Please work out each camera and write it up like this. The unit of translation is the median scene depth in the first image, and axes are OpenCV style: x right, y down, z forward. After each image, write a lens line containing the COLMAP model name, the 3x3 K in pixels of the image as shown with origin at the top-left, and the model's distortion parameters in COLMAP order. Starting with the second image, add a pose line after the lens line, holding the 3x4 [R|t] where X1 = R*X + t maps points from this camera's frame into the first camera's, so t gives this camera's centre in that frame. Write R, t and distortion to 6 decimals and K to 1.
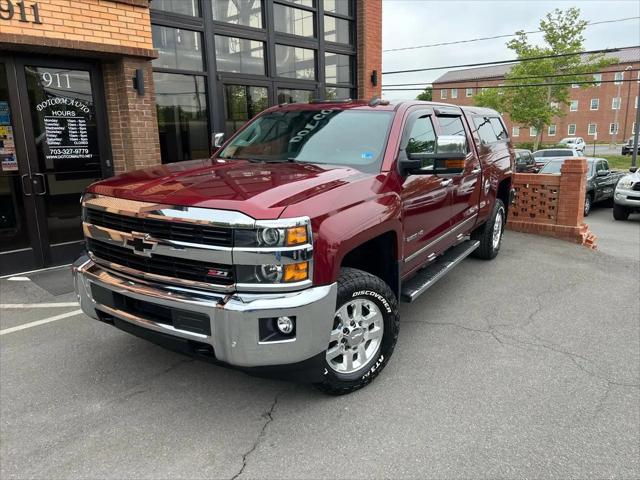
lens RADIAL K [[477.3, 0, 320.8], [0, 477.3, 242.1], [0, 0, 1]] dist [0.054174, -0.060767]
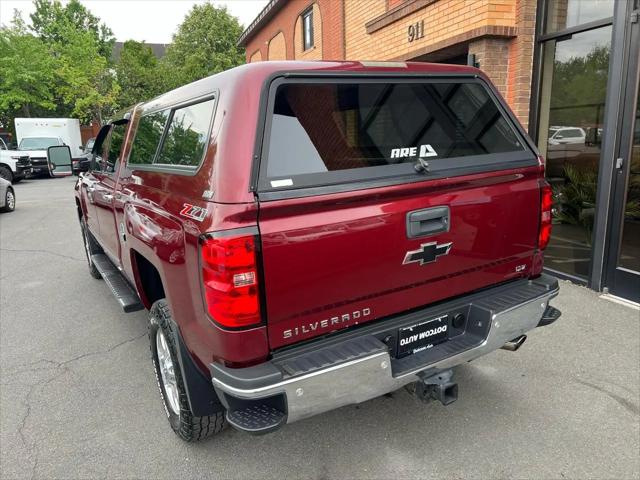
lens RADIAL K [[477.3, 0, 320.8], [0, 477.3, 242.1], [0, 0, 1]] dist [0.054174, -0.060767]
pose [[-0.452923, 0.226124, -0.862397, 0.467518], [-0.151795, 0.933619, 0.324520, -0.215624], [0.878533, 0.277890, -0.388533, 0.925117]]
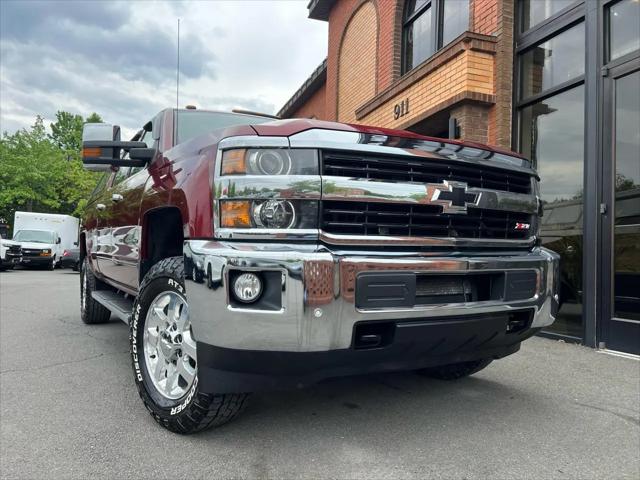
lens RADIAL K [[477.3, 0, 320.8], [0, 477.3, 242.1], [0, 0, 1]] dist [0.054174, -0.060767]
pose [[-0.445945, -0.025301, -0.894703, 0.439508], [-0.208797, 0.974962, 0.076499, -0.109369], [0.870366, 0.220926, -0.440062, 0.957109]]
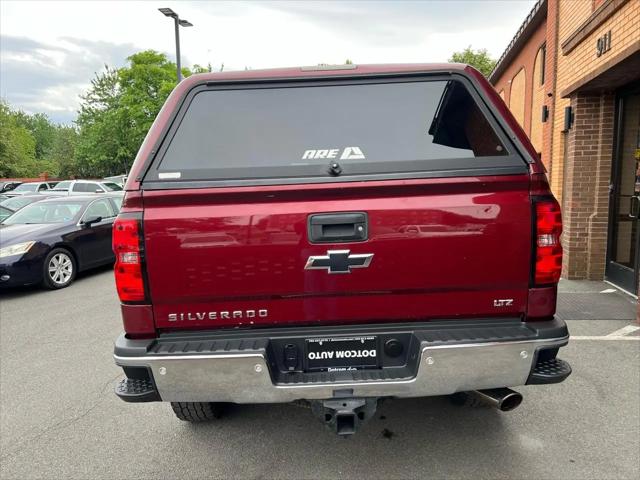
lens RADIAL K [[481.6, 0, 324.0], [0, 481.6, 244.7], [0, 0, 1]] dist [0.060322, -0.064945]
pose [[-0.834547, 0.099692, -0.541842, 0.347847], [-0.083957, 0.948993, 0.303914, -0.215226], [0.544502, 0.299122, -0.783609, 1.067046]]
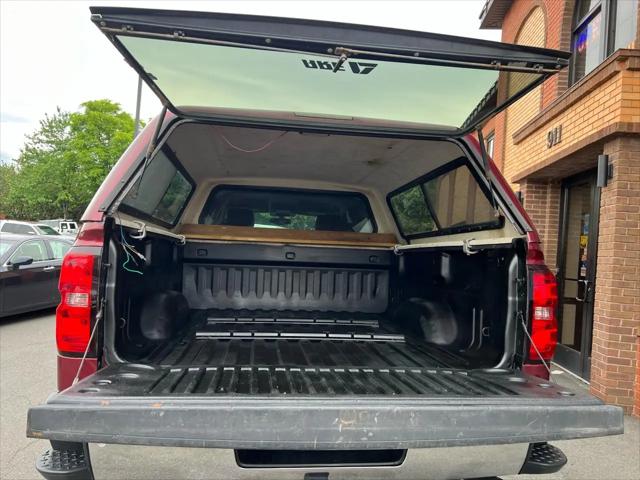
lens RADIAL K [[481.6, 0, 324.0], [0, 481.6, 244.7], [0, 0, 1]] dist [0.060322, -0.064945]
pose [[-0.767044, -0.042442, -0.640189, 0.350654], [-0.185719, 0.969780, 0.158227, -0.200448], [0.614127, 0.240263, -0.751746, 1.036418]]
